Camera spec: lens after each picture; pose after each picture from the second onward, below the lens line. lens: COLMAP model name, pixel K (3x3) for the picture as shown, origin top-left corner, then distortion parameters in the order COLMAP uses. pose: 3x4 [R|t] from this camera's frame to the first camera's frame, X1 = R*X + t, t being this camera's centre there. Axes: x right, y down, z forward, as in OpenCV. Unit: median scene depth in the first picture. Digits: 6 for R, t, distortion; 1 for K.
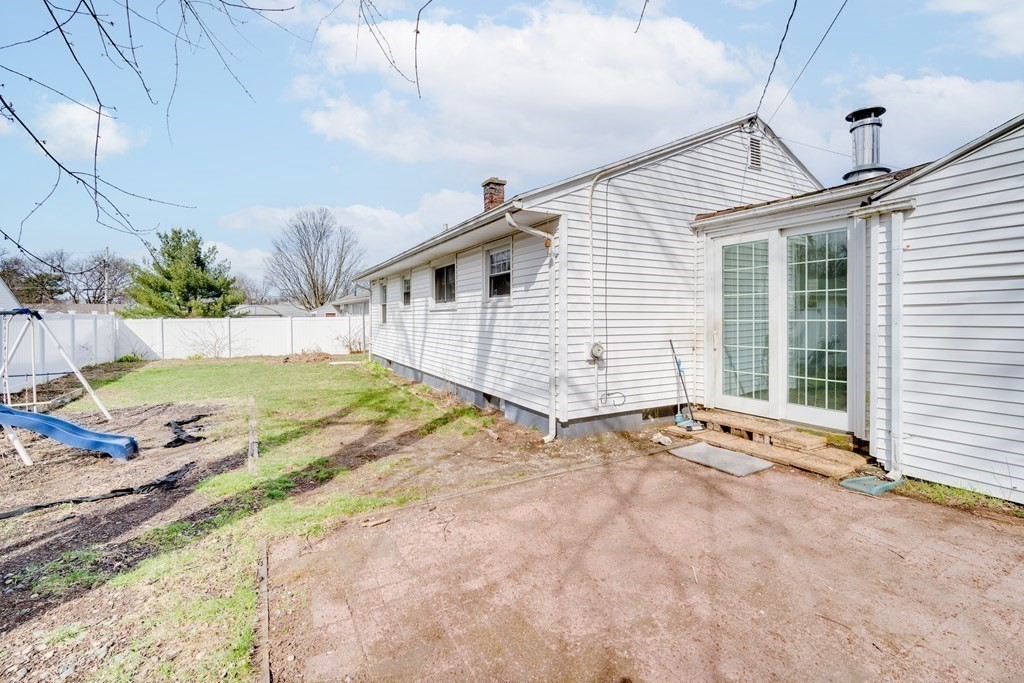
lens RADIAL K [[450.0, 0, 512.0], [0, 450.0, 341.5], [0, 0, 1]] dist [-0.012632, 0.005235]
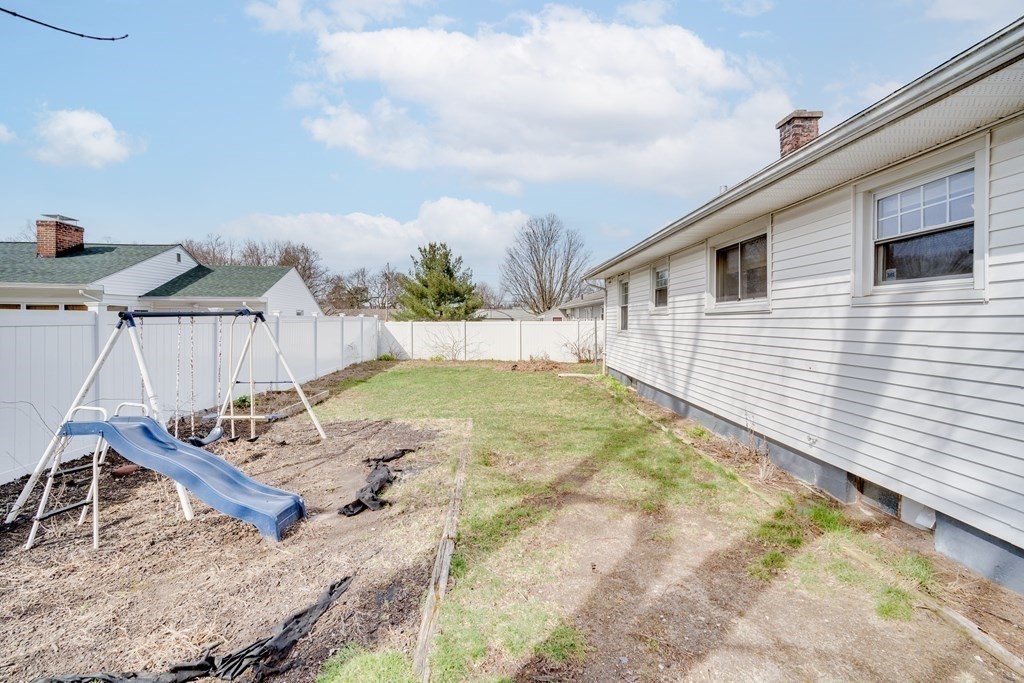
lens RADIAL K [[450.0, 0, 512.0], [0, 450.0, 341.5], [0, 0, 1]] dist [-0.012632, 0.005235]
pose [[0.887612, 0.029094, -0.459672, -0.089698], [-0.033844, 0.999425, -0.002094, -0.010913], [0.459347, 0.017415, 0.888086, 0.190031]]
